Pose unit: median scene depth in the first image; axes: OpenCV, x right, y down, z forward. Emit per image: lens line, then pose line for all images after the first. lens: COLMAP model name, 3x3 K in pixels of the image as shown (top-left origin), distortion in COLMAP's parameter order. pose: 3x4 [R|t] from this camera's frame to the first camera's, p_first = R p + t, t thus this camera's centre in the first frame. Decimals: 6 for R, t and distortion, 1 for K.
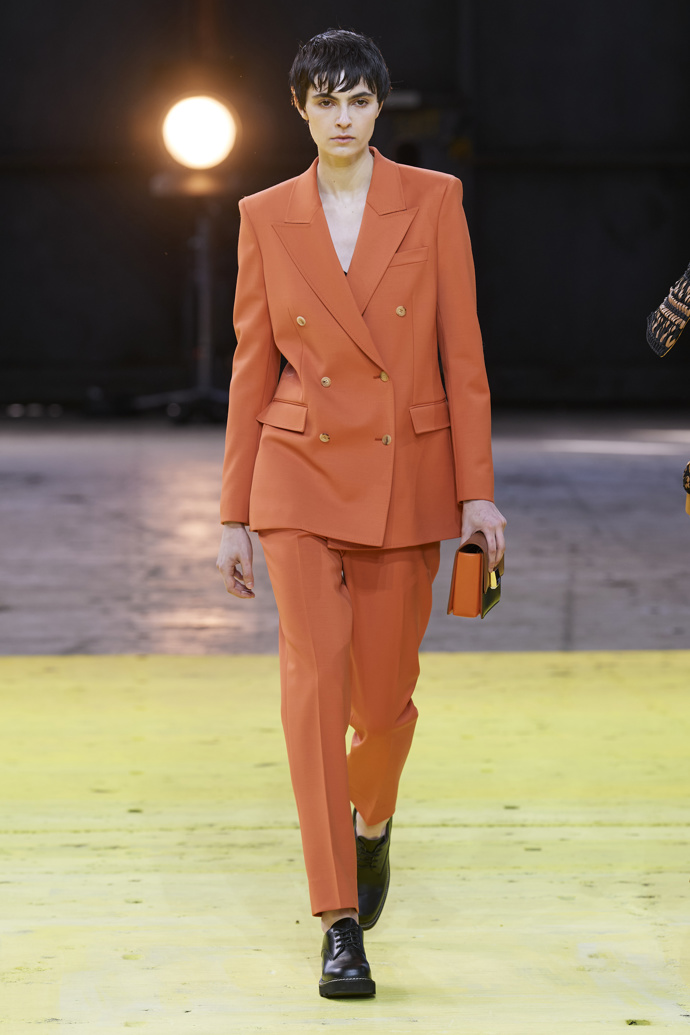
lens RADIAL K [[4620.1, 0, 345.0], [0, 4620.1, 517.5], [0, 0, 1]] dist [-0.005388, 1.114283]
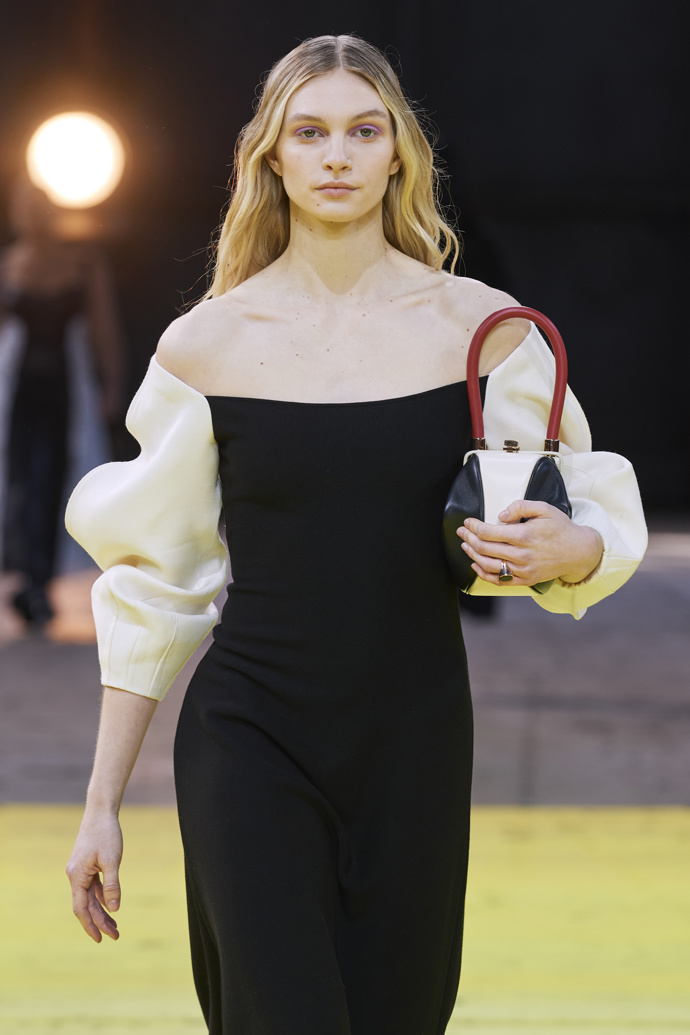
lens RADIAL K [[5724.3, 0, 345.0], [0, 5724.3, 517.5], [0, 0, 1]] dist [-0.232518, -8.739567]
pose [[0.999799, 0.011190, 0.016626, -0.011658], [-0.010847, 0.999730, -0.020566, -0.020346], [-0.016852, 0.020382, 0.999650, 0.211979]]
